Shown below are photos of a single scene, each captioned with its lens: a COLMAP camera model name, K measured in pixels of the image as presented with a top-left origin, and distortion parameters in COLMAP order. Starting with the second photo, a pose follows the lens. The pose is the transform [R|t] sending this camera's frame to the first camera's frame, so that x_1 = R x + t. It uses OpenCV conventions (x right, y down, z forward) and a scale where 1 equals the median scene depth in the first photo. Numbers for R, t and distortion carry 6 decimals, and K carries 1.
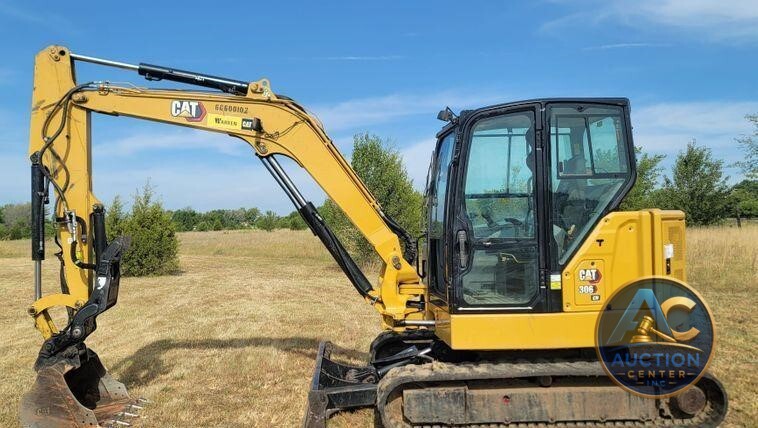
lens RADIAL K [[629.1, 0, 359.2], [0, 629.1, 215.0], [0, 0, 1]] dist [0.040875, -0.007535]
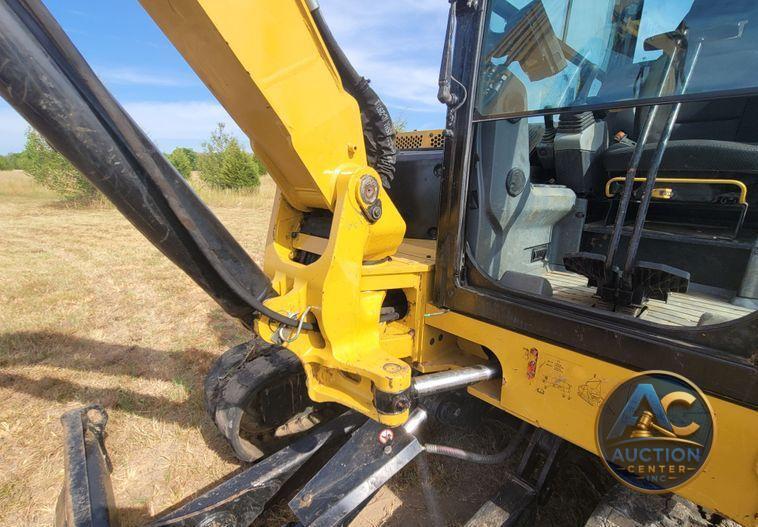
lens RADIAL K [[362.5, 0, 377.0], [0, 362.5, 268.6], [0, 0, 1]] dist [-0.003756, -0.001299]
pose [[0.771820, -0.115128, 0.625331, -0.059538], [-0.048956, 0.969792, 0.238970, 0.078503], [-0.633954, -0.215056, 0.742869, 1.020295]]
